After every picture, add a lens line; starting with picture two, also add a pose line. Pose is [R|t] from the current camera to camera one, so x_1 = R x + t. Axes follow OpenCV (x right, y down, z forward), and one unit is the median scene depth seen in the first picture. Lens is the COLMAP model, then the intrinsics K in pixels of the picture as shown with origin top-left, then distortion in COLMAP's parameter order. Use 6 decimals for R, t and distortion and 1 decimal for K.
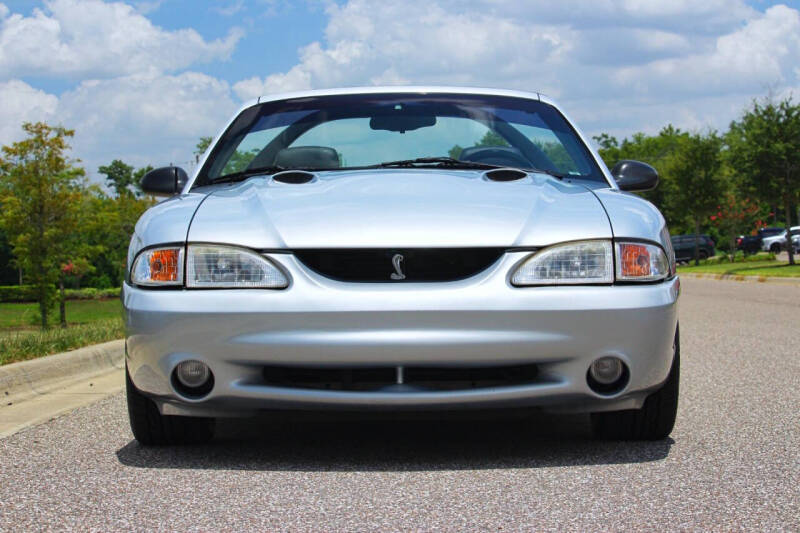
lens RADIAL K [[2124.5, 0, 400.0], [0, 2124.5, 266.5], [0, 0, 1]] dist [-0.308233, -1.988178]
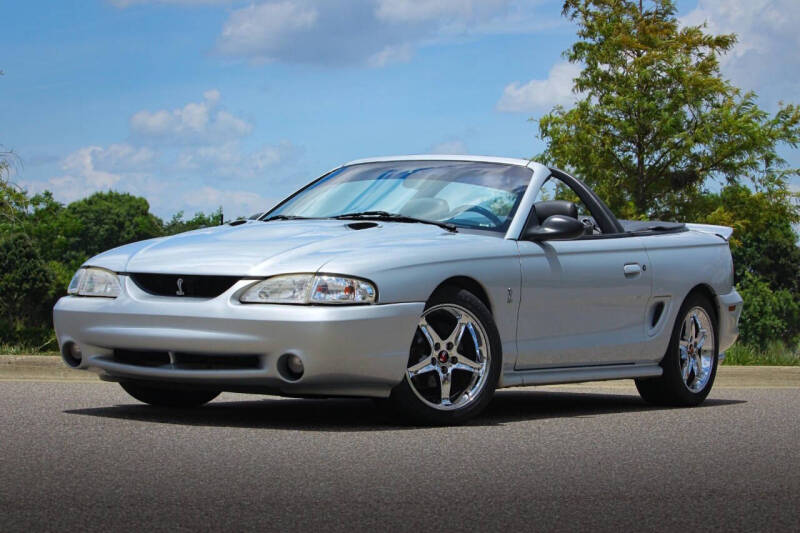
lens RADIAL K [[2124.5, 0, 400.0], [0, 2124.5, 266.5], [0, 0, 1]] dist [-0.308233, -1.988178]
pose [[0.854706, 0.031272, -0.518169, 0.909452], [-0.036273, 0.999342, 0.000478, -0.020563], [0.517843, 0.018387, 0.855278, -0.211648]]
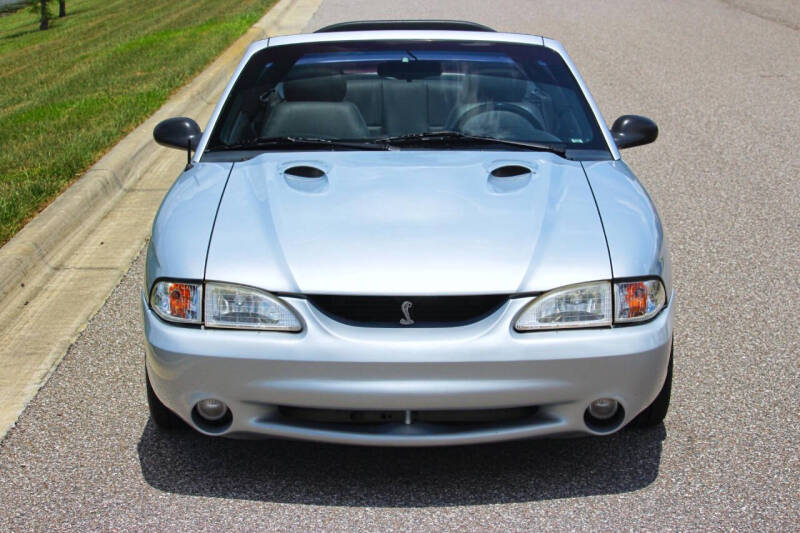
lens RADIAL K [[2131.2, 0, 400.0], [0, 2131.2, 266.5], [0, 0, 1]] dist [-0.409783, 0.648142]
pose [[0.999976, 0.006462, 0.002463, -0.006990], [-0.006796, 0.984084, 0.177574, -0.207178], [-0.001276, -0.177587, 0.984104, -0.029772]]
